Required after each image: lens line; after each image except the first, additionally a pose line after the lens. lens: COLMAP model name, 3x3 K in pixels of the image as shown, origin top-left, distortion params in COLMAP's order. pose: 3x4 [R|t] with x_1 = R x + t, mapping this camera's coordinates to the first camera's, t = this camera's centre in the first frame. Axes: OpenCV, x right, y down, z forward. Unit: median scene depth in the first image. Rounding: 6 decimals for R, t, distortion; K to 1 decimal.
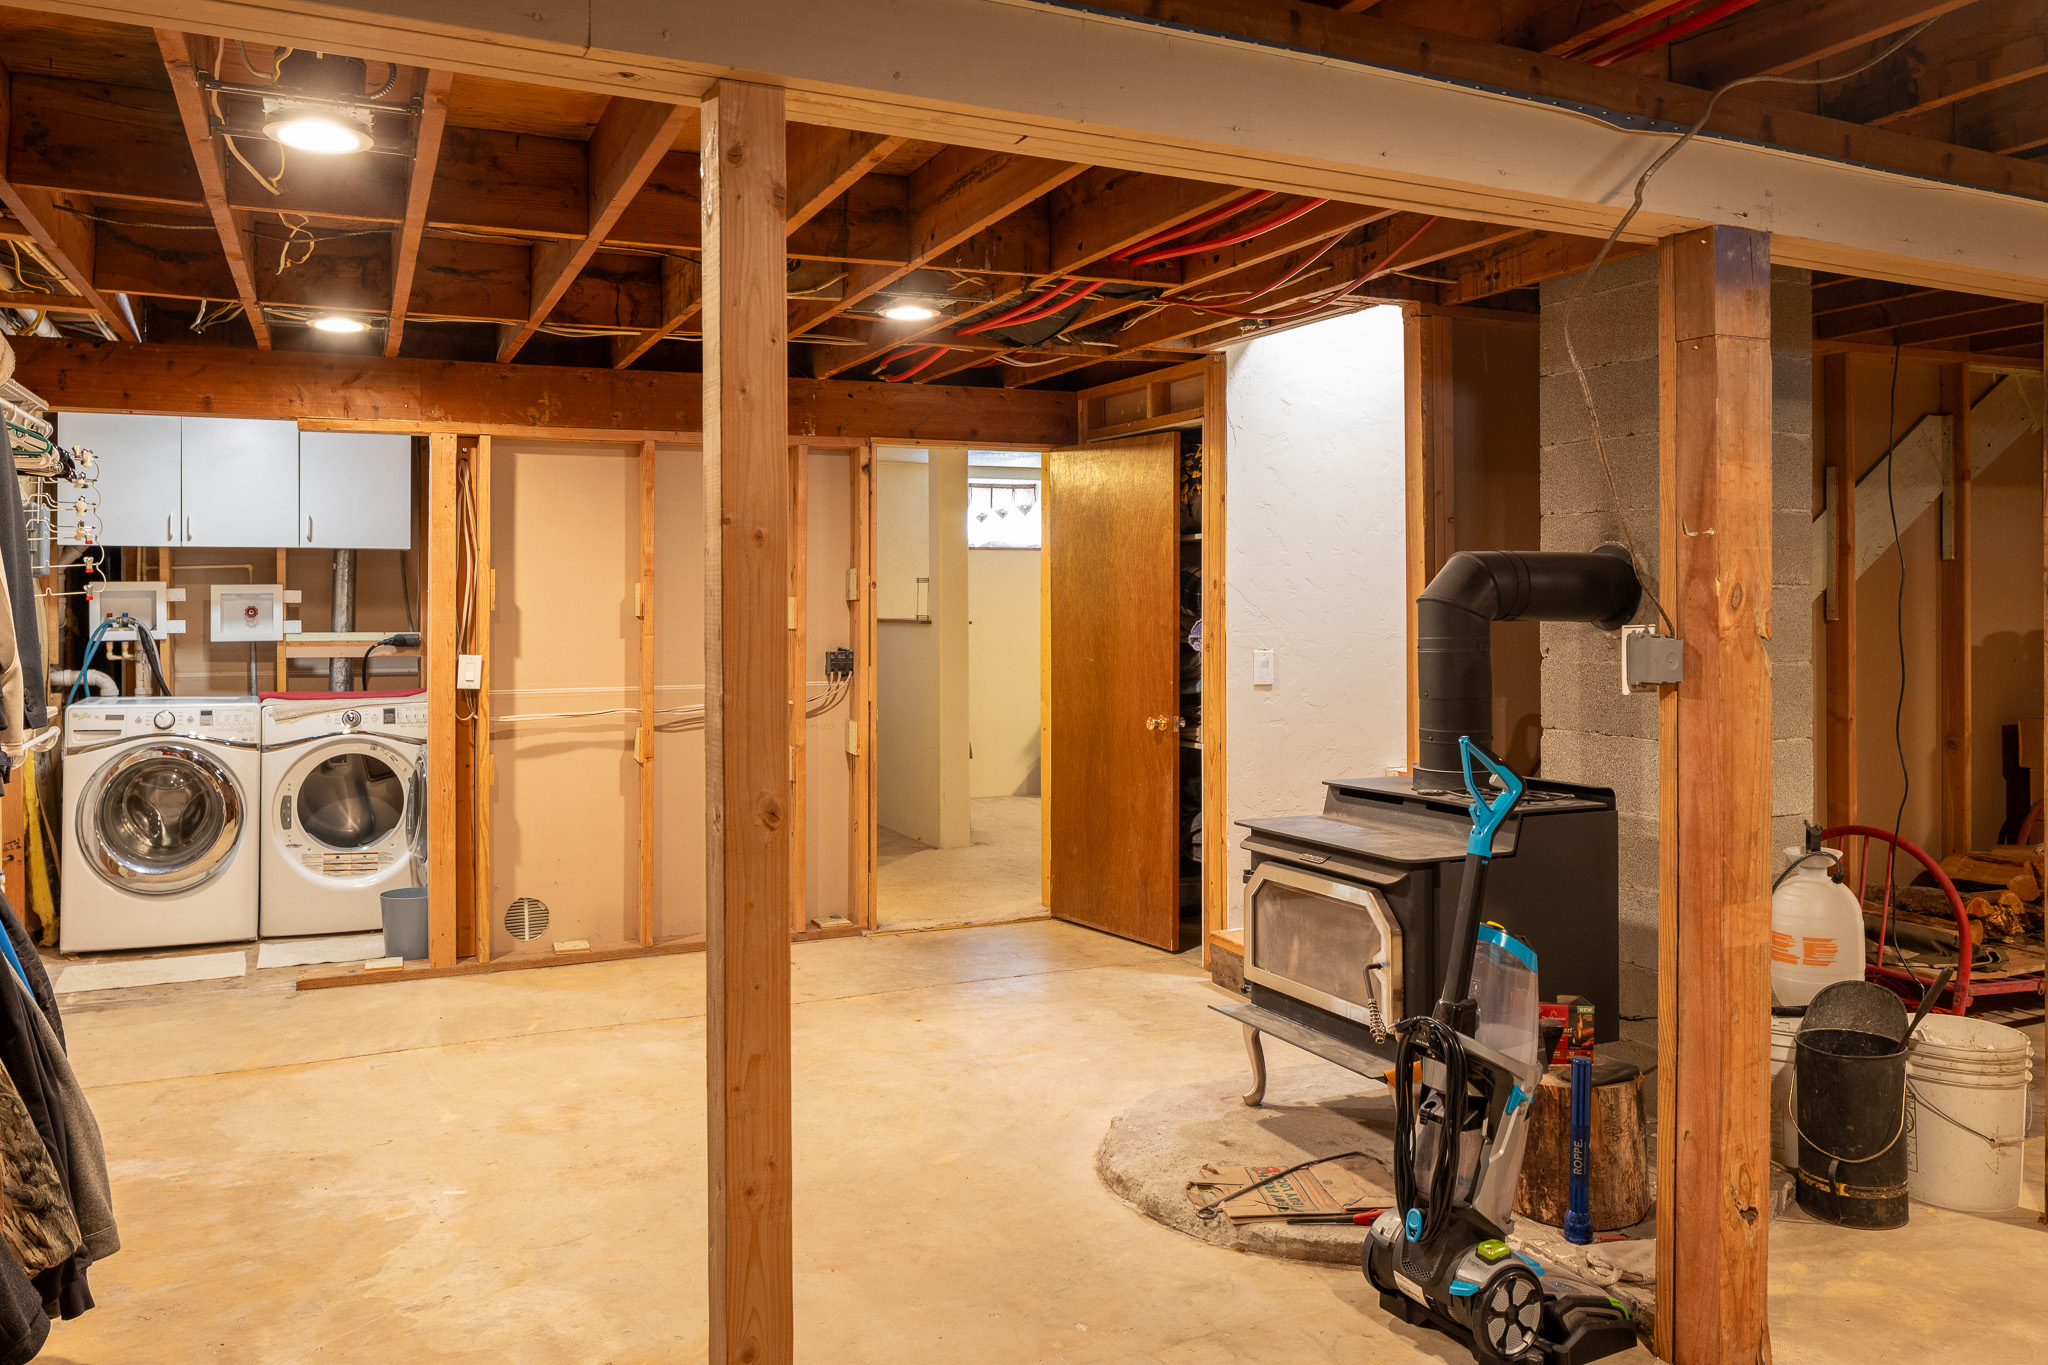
lens RADIAL K [[1523.5, 0, 1024.0], [0, 1523.5, 682.5], [0, 0, 1]] dist [-0.004777, -0.002499]
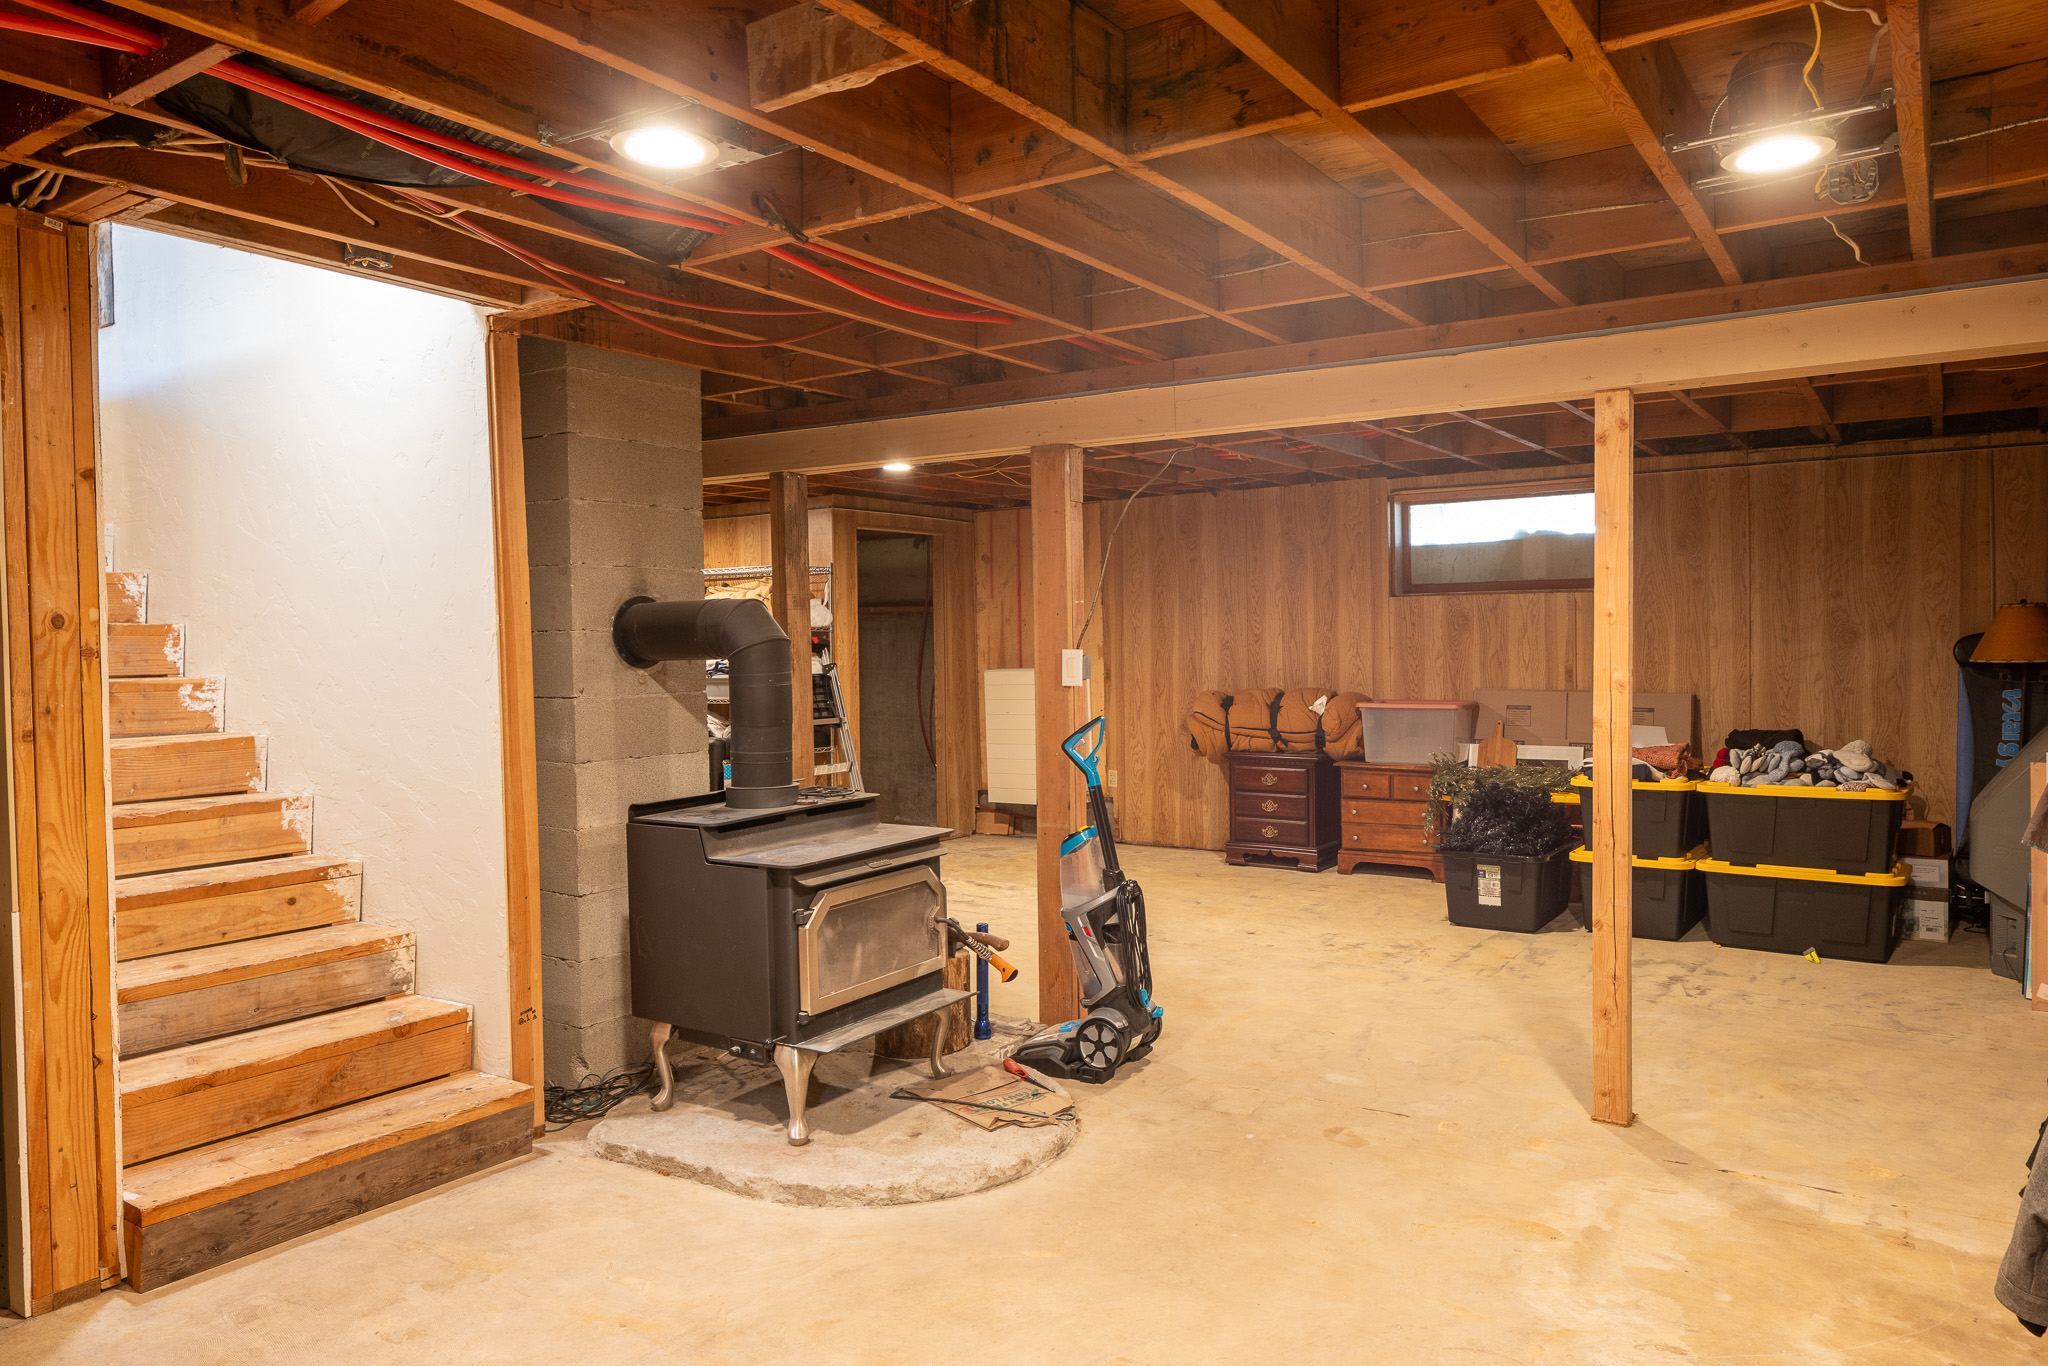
lens RADIAL K [[1393.7, 0, 1001.3], [0, 1393.7, 639.2], [0, 0, 1]] dist [-0.011250, -0.001101]
pose [[-0.522181, 0.013409, 0.852729, -0.615516], [0.063255, 0.997731, 0.023046, -0.056440], [-0.850486, 0.065974, -0.521844, 1.183825]]
